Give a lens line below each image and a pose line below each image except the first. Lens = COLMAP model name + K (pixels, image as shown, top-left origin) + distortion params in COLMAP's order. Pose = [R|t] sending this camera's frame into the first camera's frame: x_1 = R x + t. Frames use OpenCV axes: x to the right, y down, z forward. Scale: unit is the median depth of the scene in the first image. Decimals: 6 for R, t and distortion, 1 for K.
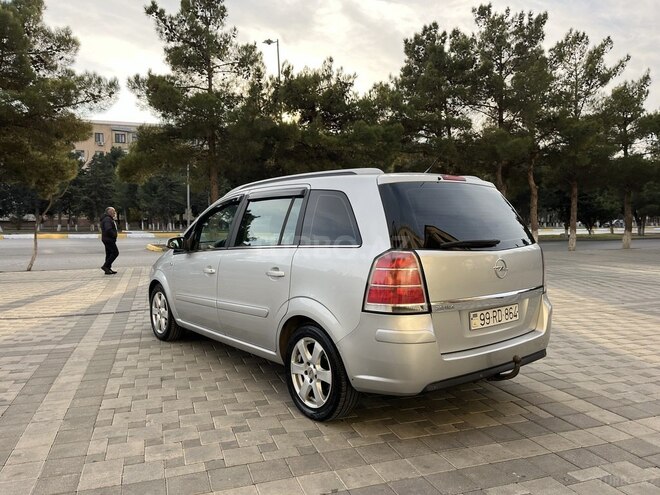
lens RADIAL K [[493.9, 0, 323.7], [0, 493.9, 240.8], [0, 0, 1]] dist [0.087975, -0.113340]
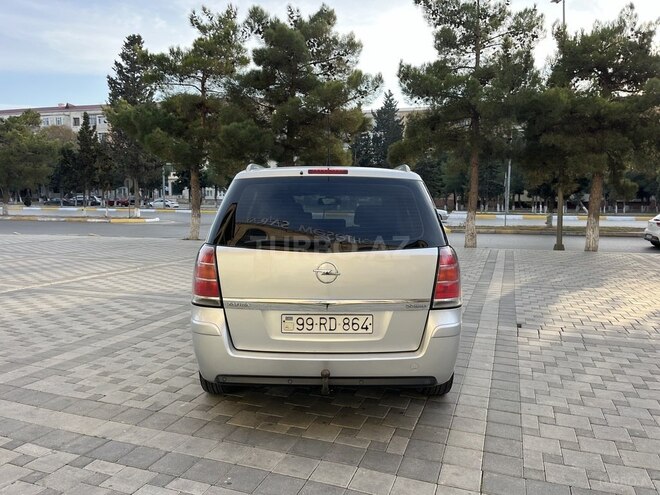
lens RADIAL K [[495.4, 0, 333.0], [0, 495.4, 248.1], [0, 0, 1]] dist [0.085670, -0.108858]
pose [[0.788862, 0.067730, -0.610827, 0.720697], [-0.035073, 0.997250, 0.065283, -0.037930], [0.613569, -0.030076, 0.789068, 0.234432]]
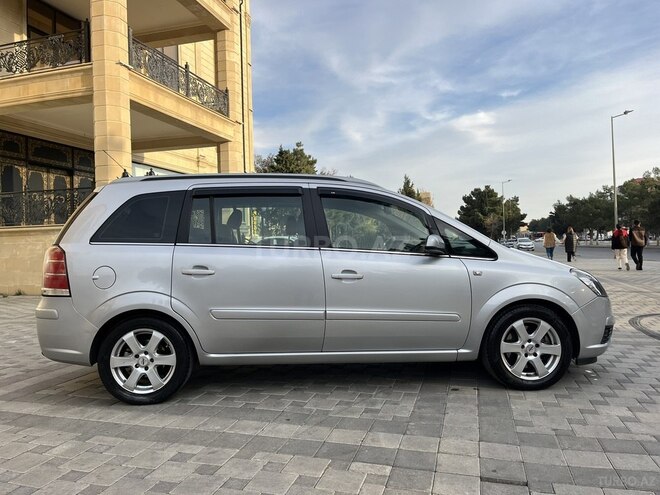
lens RADIAL K [[493.9, 0, 323.7], [0, 493.9, 240.8], [0, 0, 1]] dist [0.087975, -0.113340]
pose [[-0.574106, 0.012174, -0.818690, 0.868022], [-0.003431, 0.999845, 0.017274, -0.024542], [0.818774, 0.012726, -0.573975, 1.872289]]
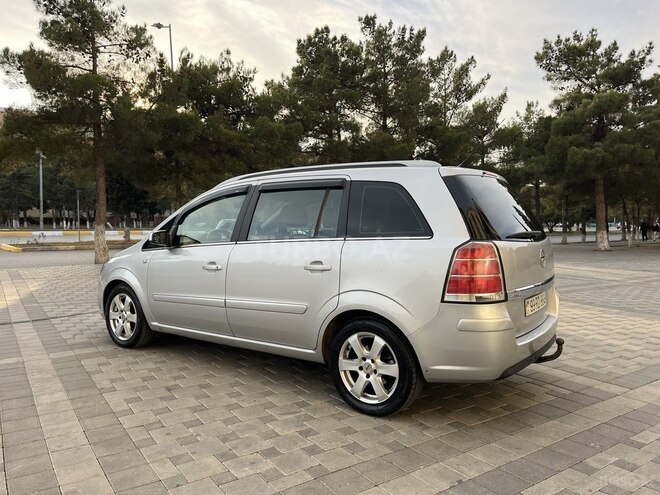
lens RADIAL K [[493.9, 0, 323.7], [0, 493.9, 240.8], [0, 0, 1]] dist [0.087975, -0.113340]
pose [[0.963750, -0.002994, 0.266790, -0.306283], [0.002677, 0.999995, 0.001552, 0.011629], [-0.266794, -0.000782, 0.963753, 0.068934]]
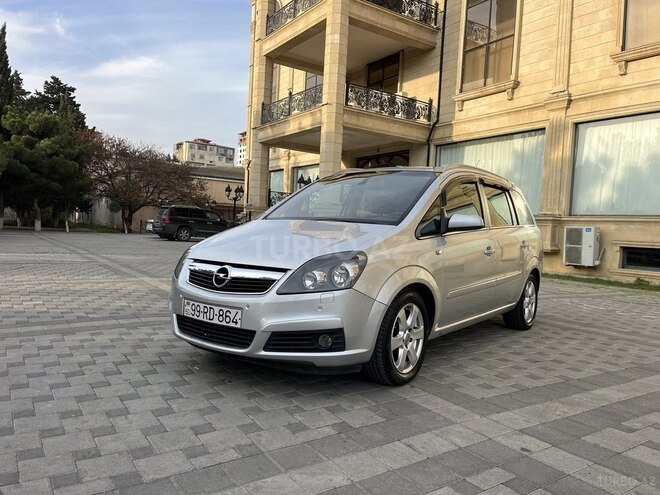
lens RADIAL K [[493.2, 0, 327.9], [0, 493.2, 246.9], [0, 0, 1]] dist [0.087636, -0.111156]
pose [[-0.265551, -0.036936, 0.963389, -1.205787], [-0.014056, 0.999308, 0.034439, 0.023056], [-0.963994, -0.004396, -0.265887, 1.736105]]
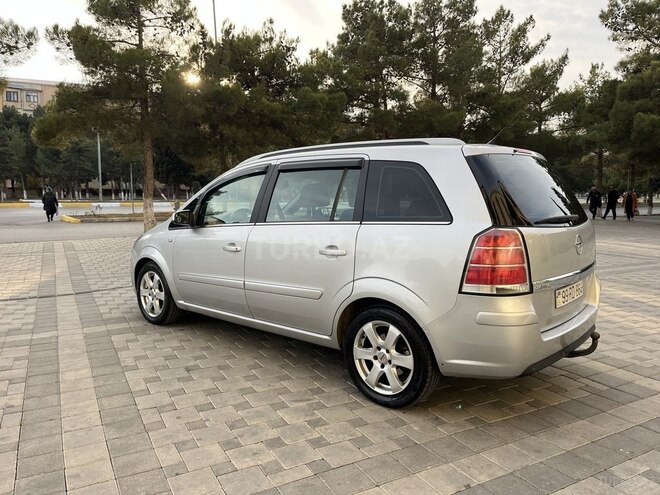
lens RADIAL K [[493.9, 0, 323.7], [0, 493.9, 240.8], [0, 0, 1]] dist [0.087975, -0.113340]
pose [[0.985500, -0.009902, 0.169388, -0.241937], [-0.000255, 0.998208, 0.059840, -0.008878], [-0.169677, -0.059016, 0.983731, 0.091961]]
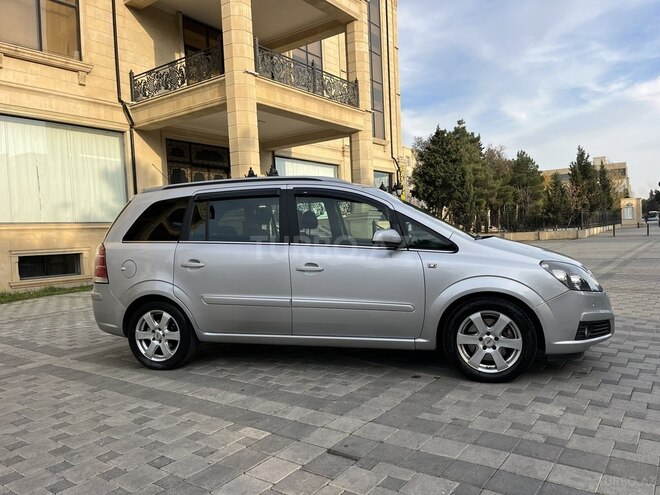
lens RADIAL K [[493.2, 0, 327.9], [0, 493.2, 246.9], [0, 0, 1]] dist [0.087636, -0.111156]
pose [[-0.807989, 0.057372, -0.586398, 0.657724], [0.027940, 0.997859, 0.059131, -0.046459], [0.588535, 0.031394, -0.807862, 2.218386]]
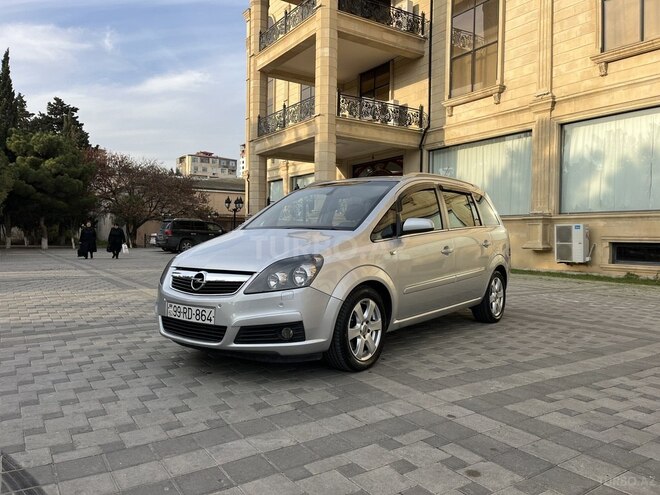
lens RADIAL K [[495.0, 0, 326.5], [0, 495.0, 240.0], [0, 0, 1]] dist [0.085833, -0.107399]
pose [[-0.251946, 0.000160, 0.967741, -1.341058], [0.024499, 0.999681, 0.006213, 0.025026], [-0.967431, 0.025274, -0.251869, 1.690858]]
